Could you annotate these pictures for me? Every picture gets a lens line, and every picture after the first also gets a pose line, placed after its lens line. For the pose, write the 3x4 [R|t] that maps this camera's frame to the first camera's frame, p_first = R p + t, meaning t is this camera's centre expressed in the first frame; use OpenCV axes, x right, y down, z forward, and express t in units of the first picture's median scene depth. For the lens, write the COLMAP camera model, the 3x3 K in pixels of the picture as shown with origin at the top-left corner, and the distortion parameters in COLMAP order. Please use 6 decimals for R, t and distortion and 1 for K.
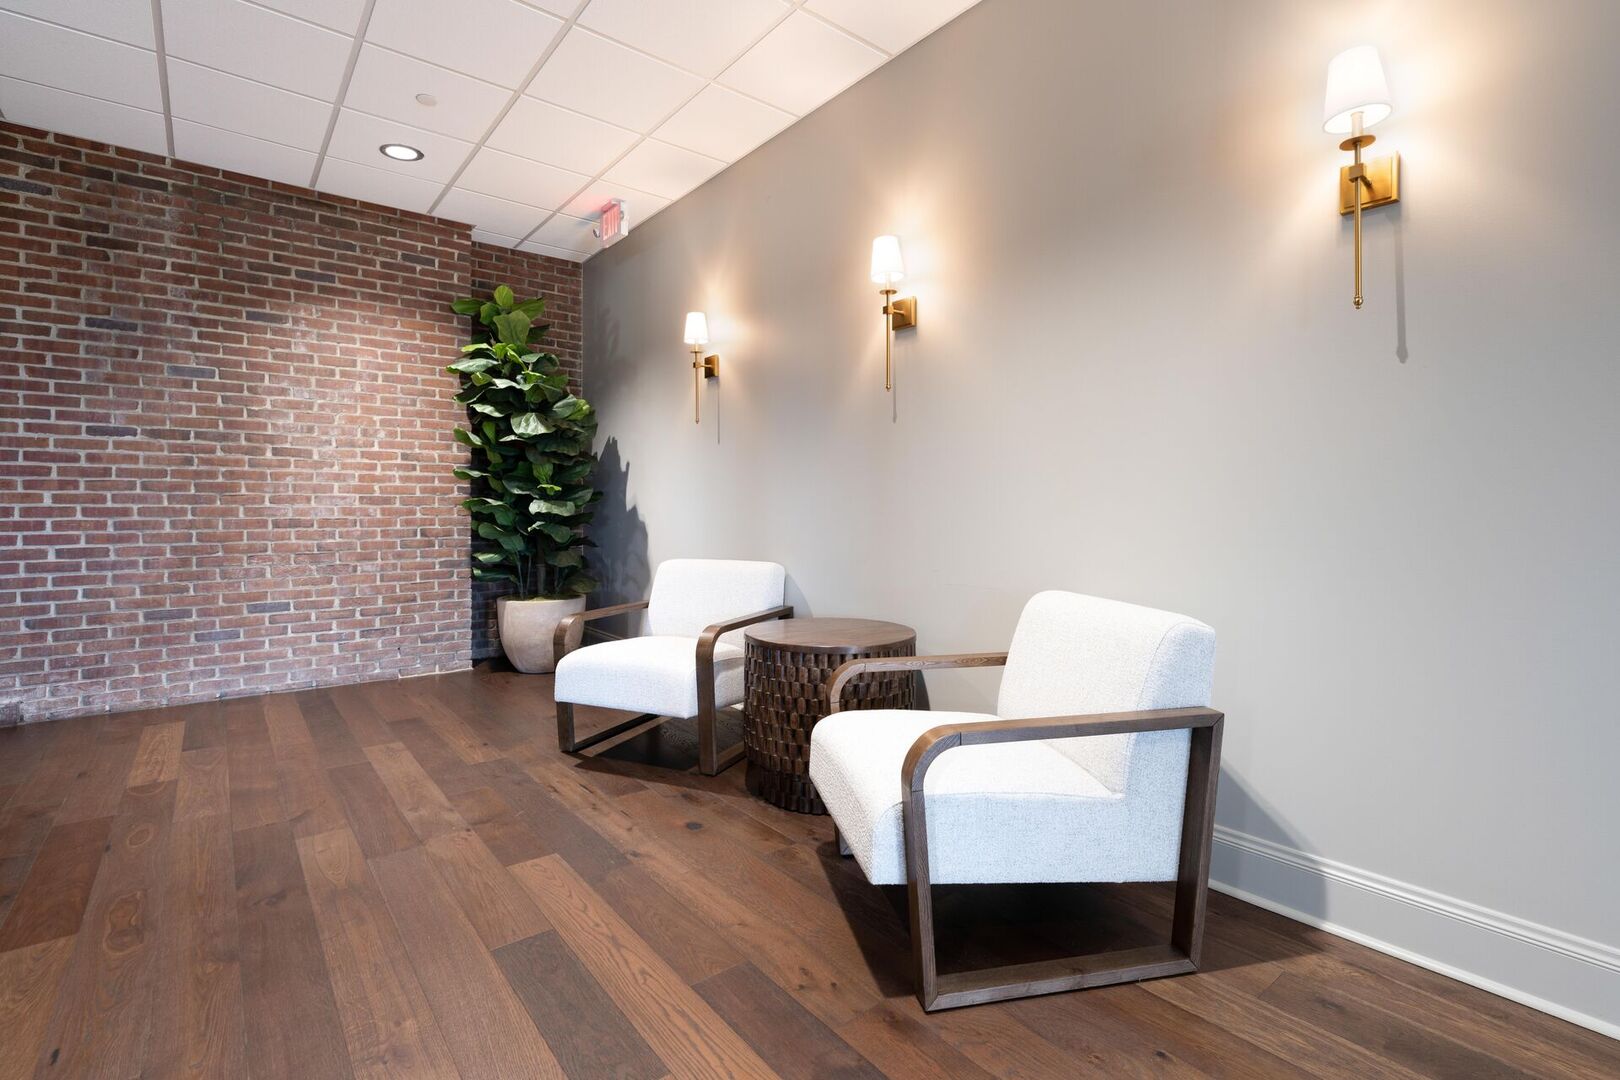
lens RADIAL K [[742.6, 0, 818.2], [0, 742.6, 512.3], [0, 0, 1]] dist [-0.009367, 0.000350]
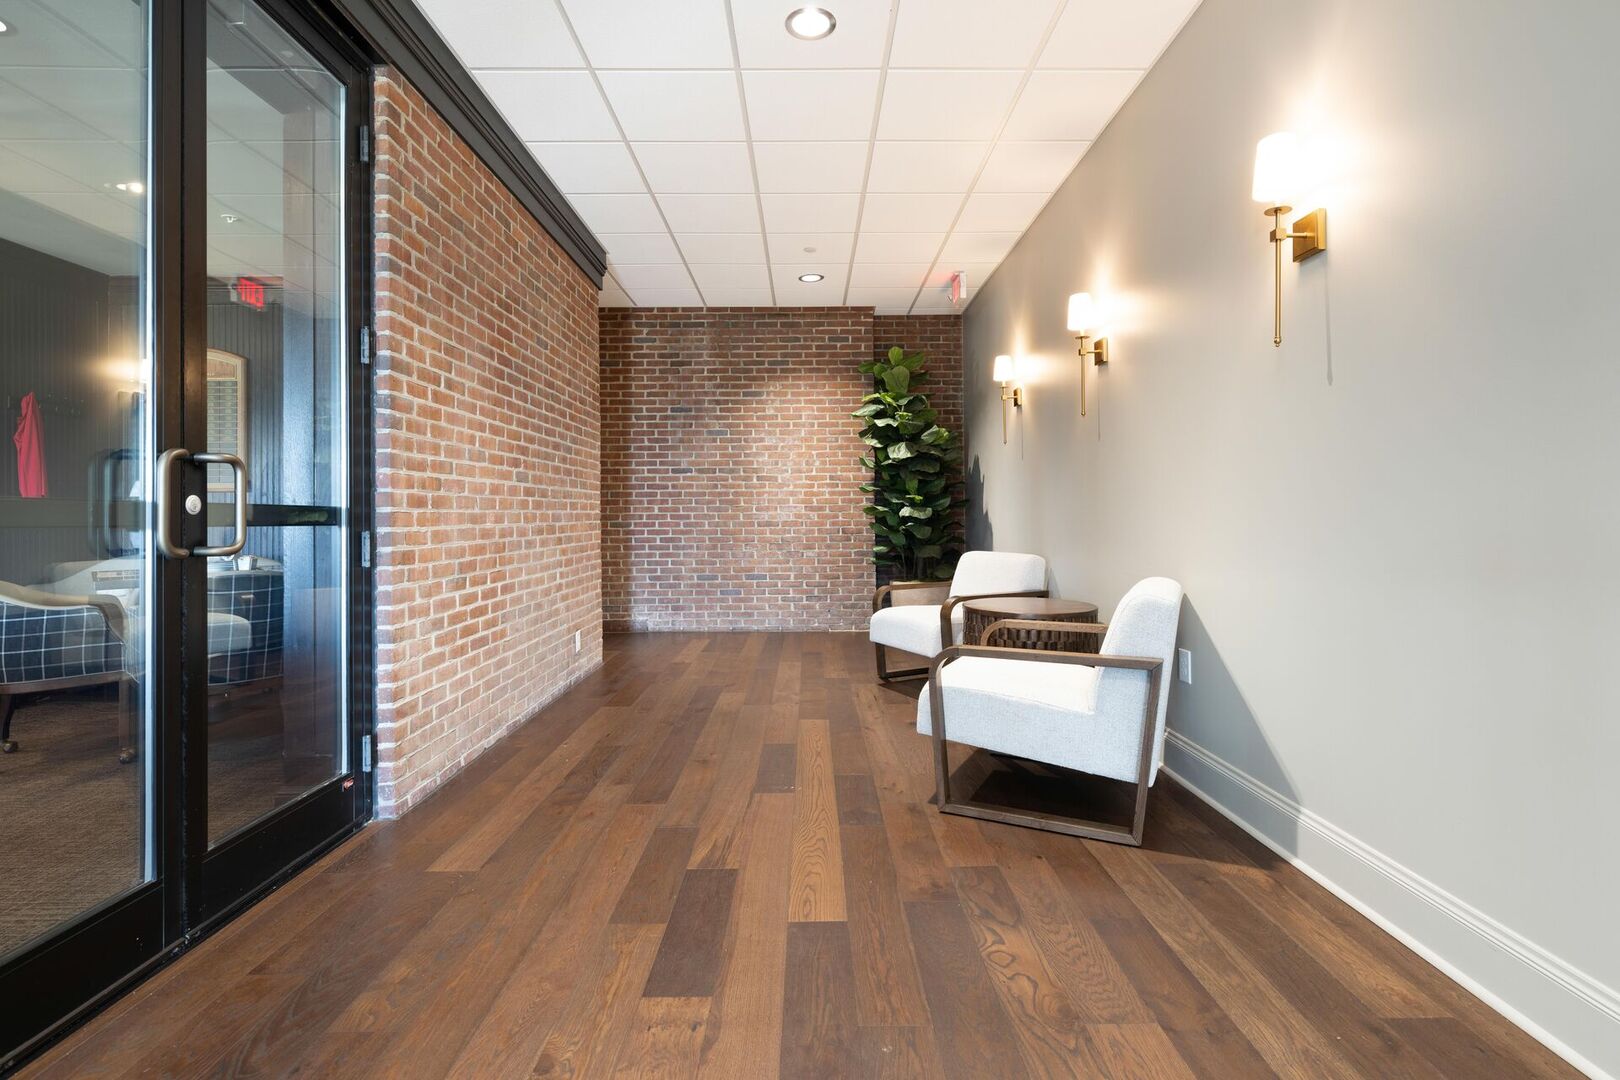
lens RADIAL K [[742.6, 0, 807.5], [0, 742.6, 527.4], [0, 0, 1]] dist [-0.009367, 0.000350]
pose [[0.779852, 0.005479, -0.625940, 0.342633], [0.003852, 0.999901, 0.013552, 0.001807], [0.625952, -0.012980, 0.779754, -0.173210]]
